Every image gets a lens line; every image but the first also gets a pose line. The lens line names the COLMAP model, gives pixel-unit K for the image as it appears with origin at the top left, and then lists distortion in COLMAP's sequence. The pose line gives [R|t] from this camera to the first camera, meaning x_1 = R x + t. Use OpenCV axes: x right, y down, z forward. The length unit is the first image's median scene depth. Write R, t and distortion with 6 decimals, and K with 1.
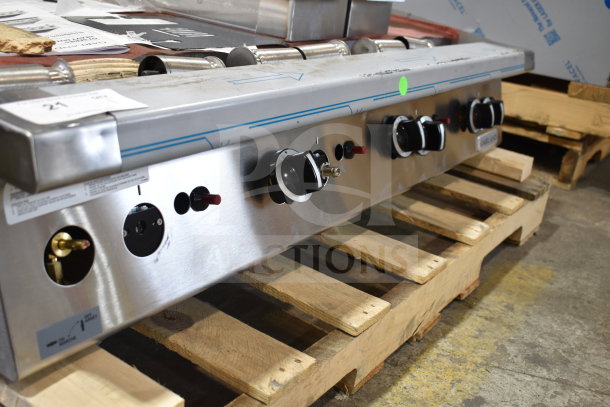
lens RADIAL K [[664.3, 0, 305.0], [0, 664.3, 203.5], [0, 0, 1]] dist [-0.068115, 0.000321]
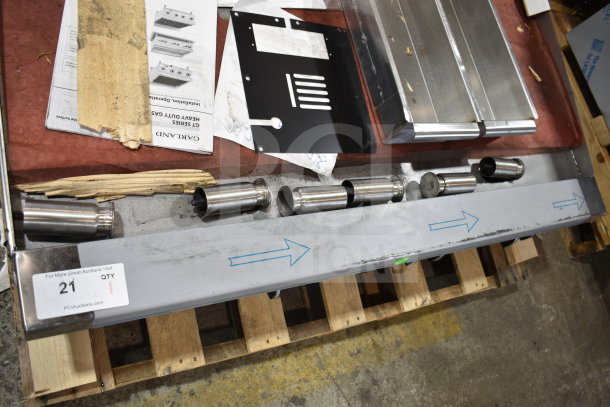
lens RADIAL K [[509.7, 0, 305.0], [0, 509.7, 203.5], [0, 0, 1]] dist [-0.090782, 0.002677]
pose [[0.733237, 0.679968, 0.002787, -0.051493], [-0.554896, 0.595988, 0.580421, -0.580277], [0.393006, -0.427133, 0.814312, 0.166354]]
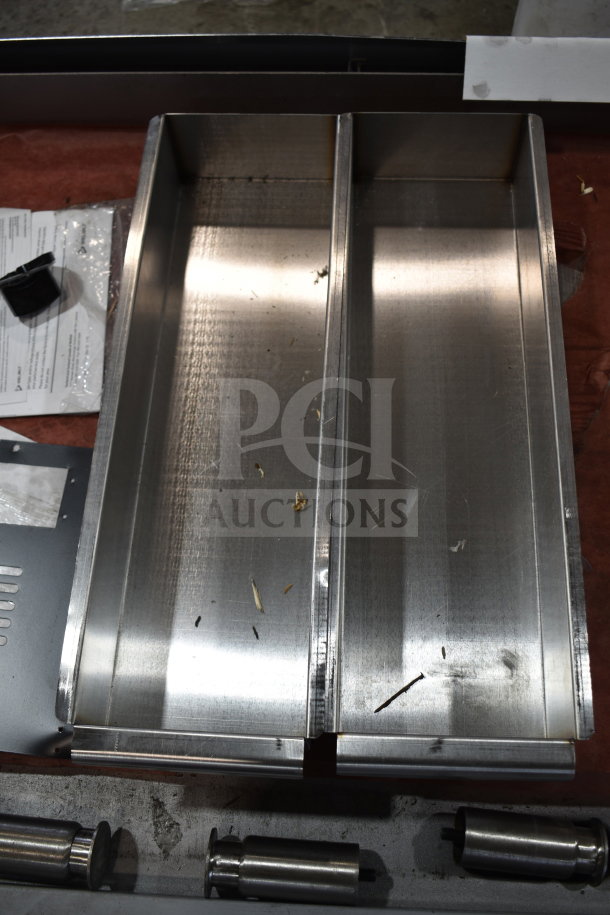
lens RADIAL K [[945.8, 0, 305.0], [0, 945.8, 457.5], [0, 0, 1]] dist [-0.064570, -0.002635]
pose [[0.510880, 0.713344, -0.479730, 0.225231], [-0.205047, 0.643062, 0.737853, -0.868967], [0.834840, -0.278588, 0.474797, 0.790637]]
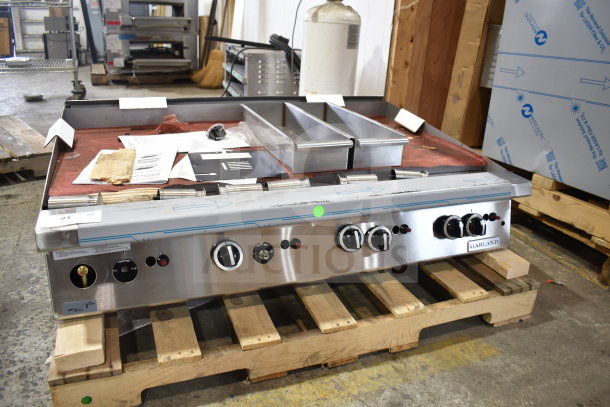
lens RADIAL K [[469.4, 0, 305.0], [0, 469.4, 203.5], [0, 0, 1]] dist [-0.091508, 0.004202]
pose [[0.827489, 0.123156, -0.547809, 0.631423], [-0.149167, 0.988807, -0.003024, -0.157558], [0.541305, 0.084218, 0.836598, 0.004993]]
